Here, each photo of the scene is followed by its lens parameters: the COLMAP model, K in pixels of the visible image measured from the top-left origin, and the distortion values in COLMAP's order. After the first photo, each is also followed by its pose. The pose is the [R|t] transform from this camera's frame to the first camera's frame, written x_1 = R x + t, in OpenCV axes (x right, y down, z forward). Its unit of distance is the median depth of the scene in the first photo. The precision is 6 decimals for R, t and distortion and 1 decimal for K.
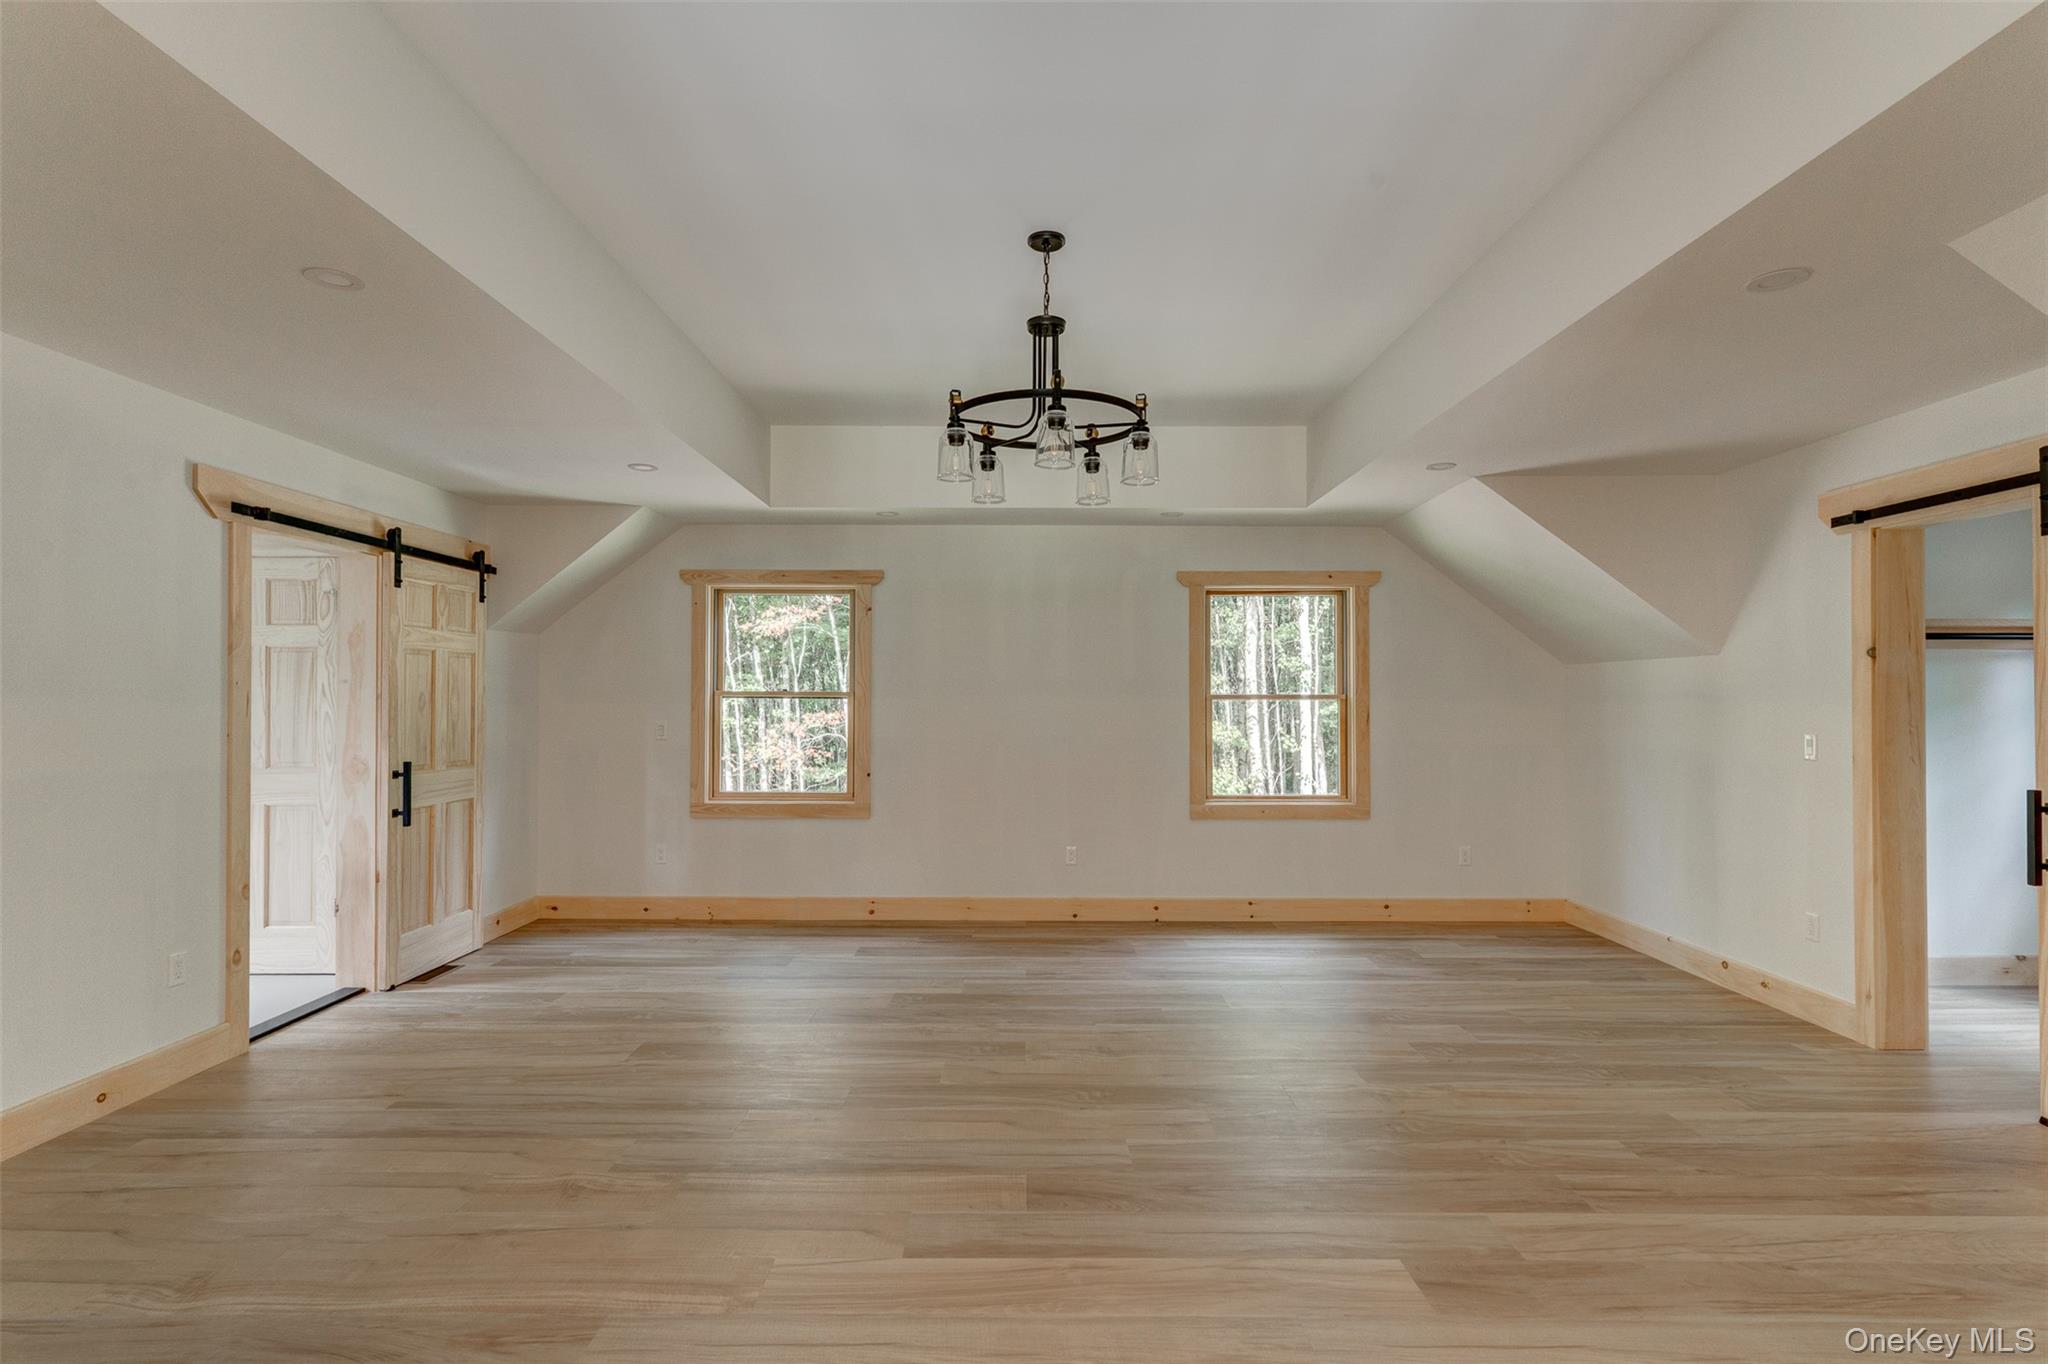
lens RADIAL K [[981.5, 0, 1022.4], [0, 981.5, 683.6], [0, 0, 1]] dist [0.003703, 0.001002]
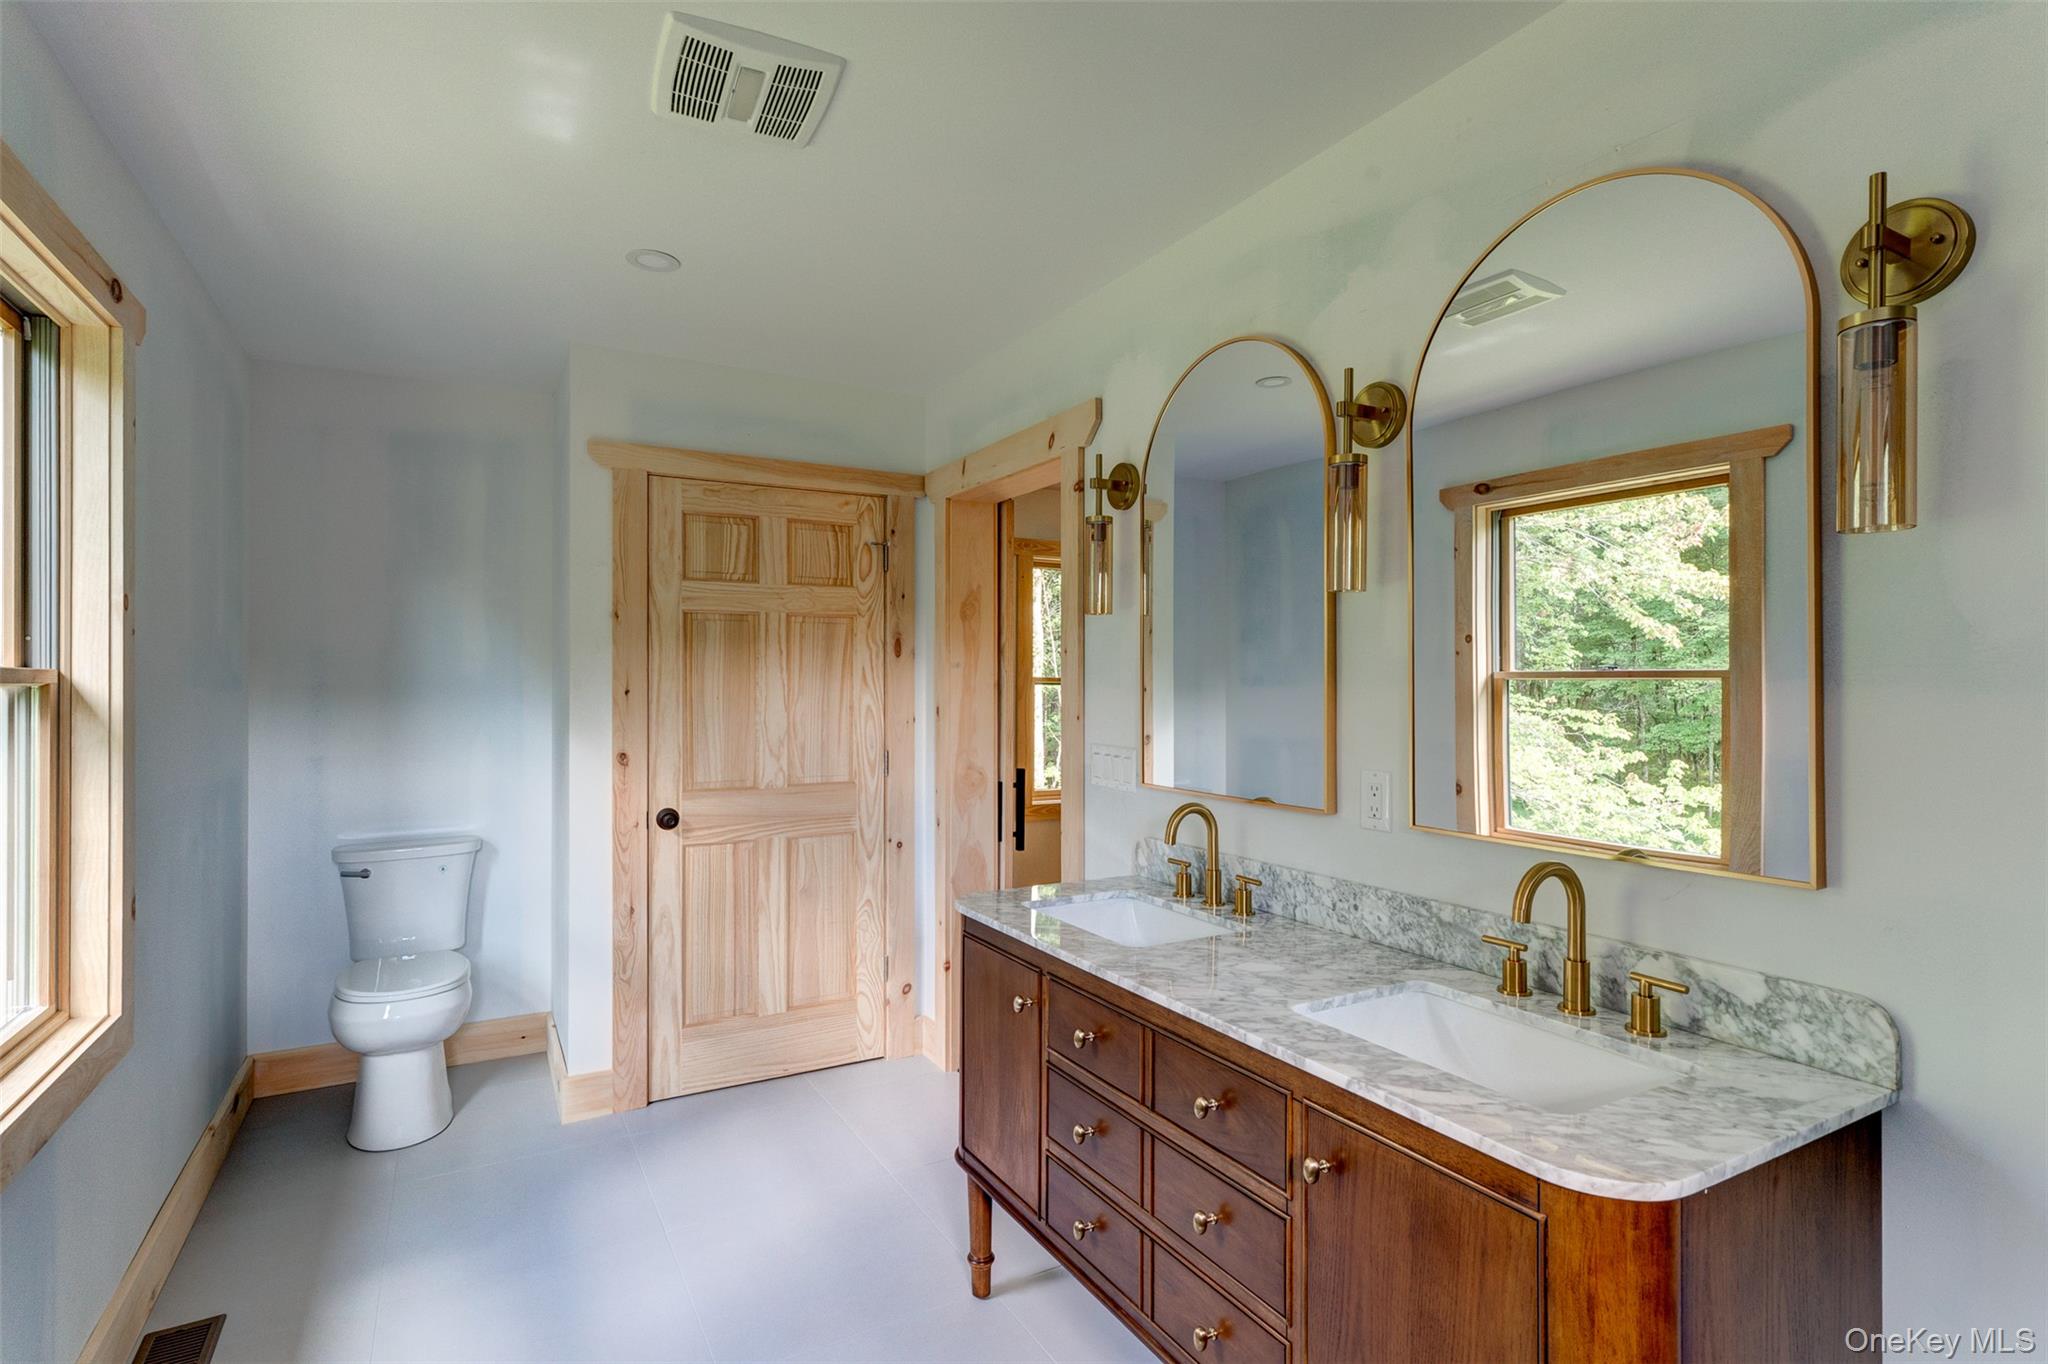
lens RADIAL K [[1016.5, 0, 1016.0], [0, 1016.5, 677.2], [0, 0, 1]] dist [0.009874, 0.000262]
pose [[0.873201, -0.000474, 0.487360, -0.980476], [-0.005155, 0.999935, 0.010208, -0.001376], [-0.487333, -0.011425, 0.873141, 0.282439]]
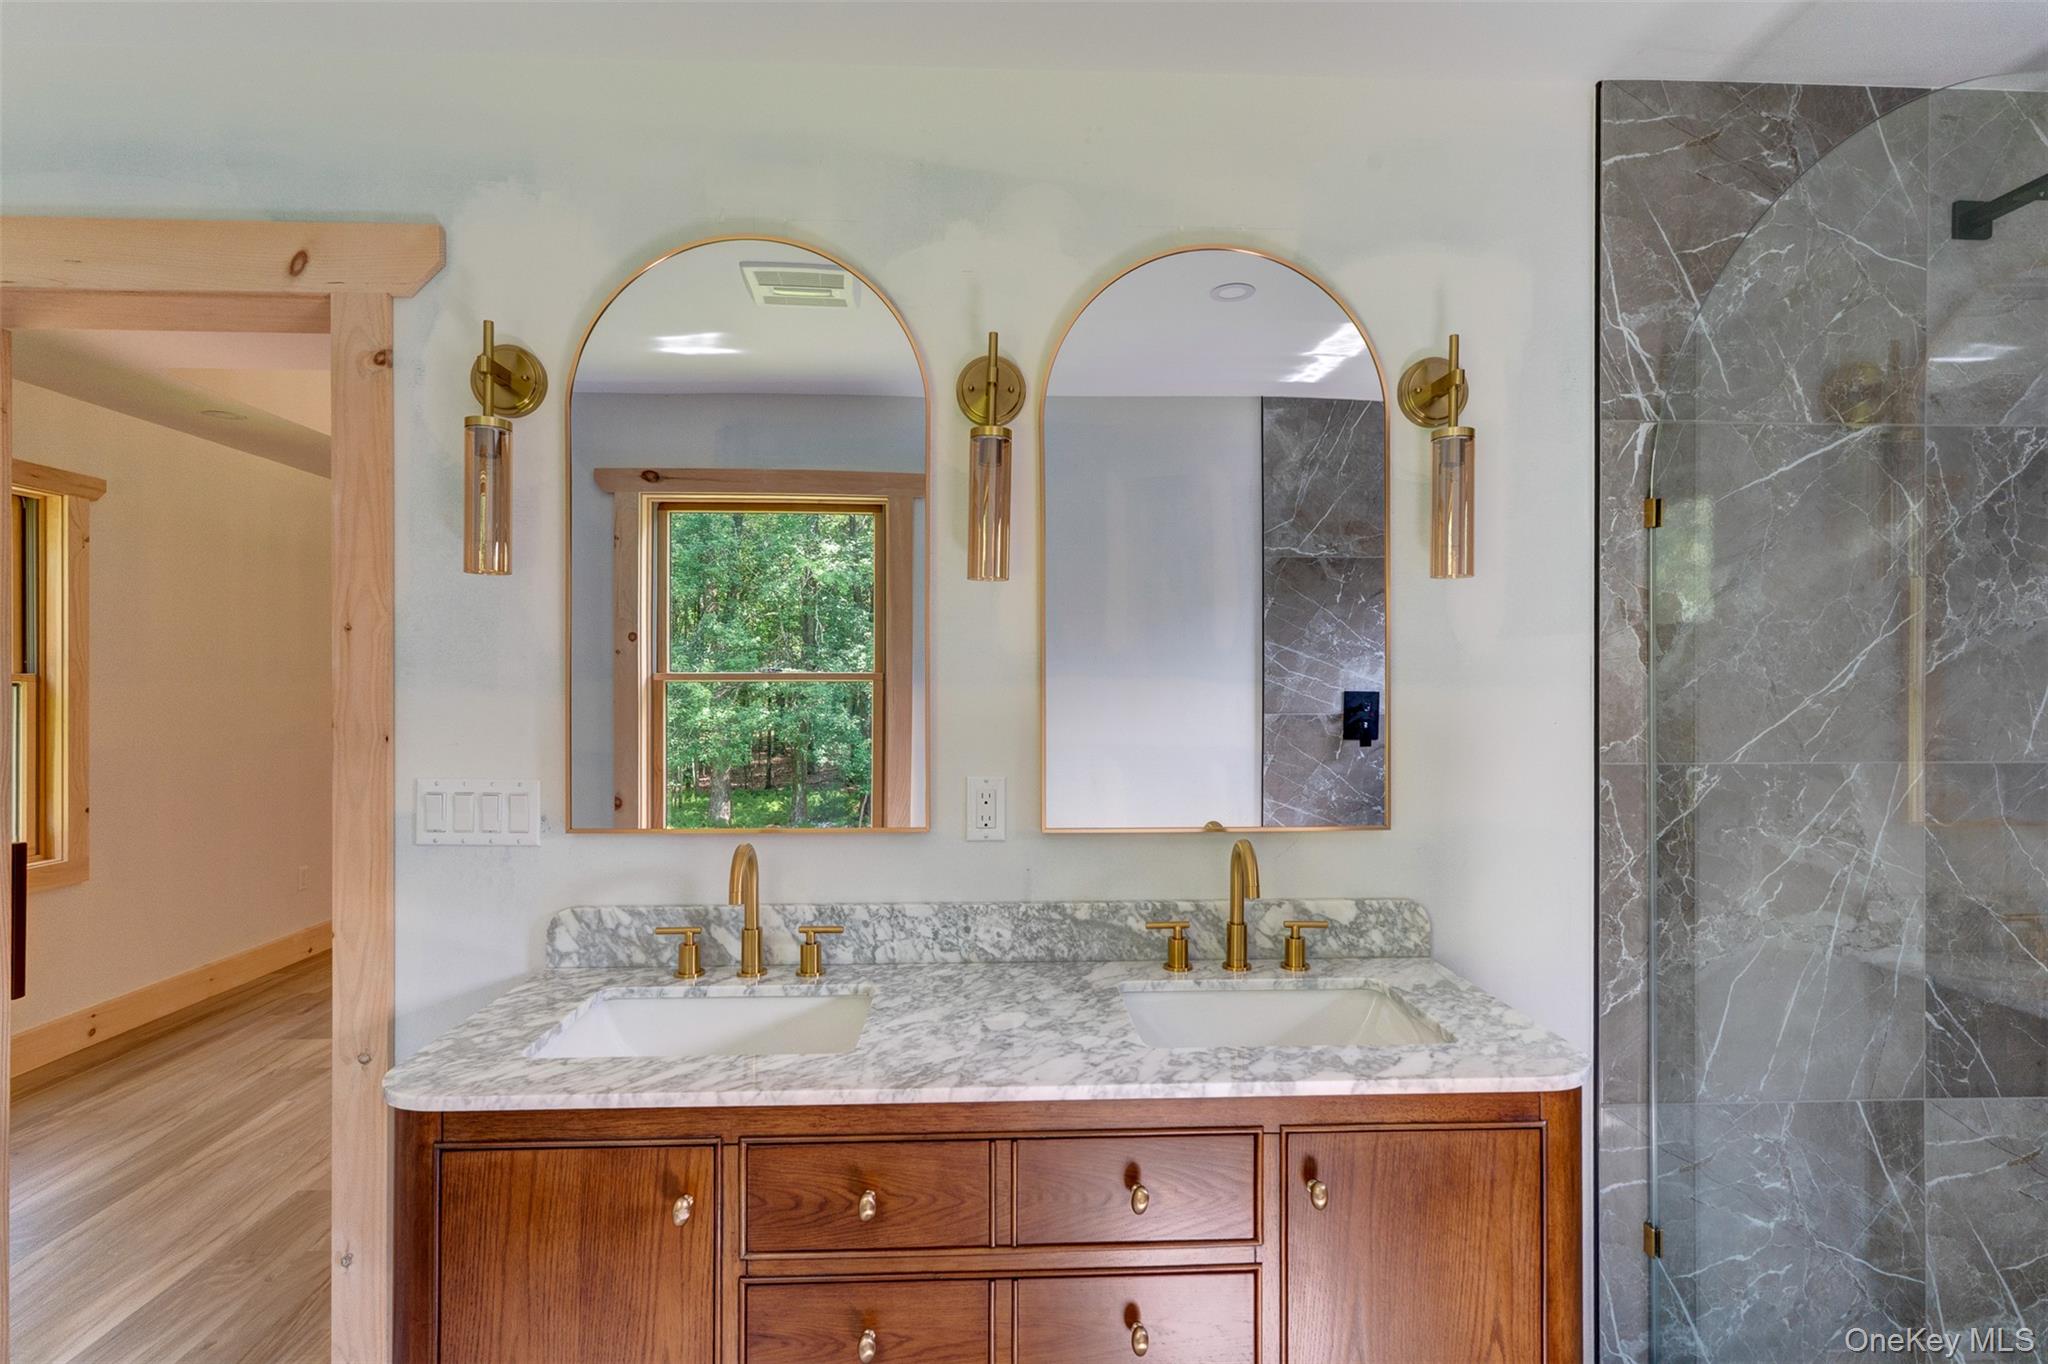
lens RADIAL K [[1008.8, 0, 1029.1], [0, 1008.8, 682.6], [0, 0, 1]] dist [0.001305, 0.001385]
pose [[-0.052296, -0.000223, 0.998632, -1.028223], [-0.017047, 0.999854, -0.000670, 0.004628], [-0.998486, -0.017059, -0.052292, 0.564725]]
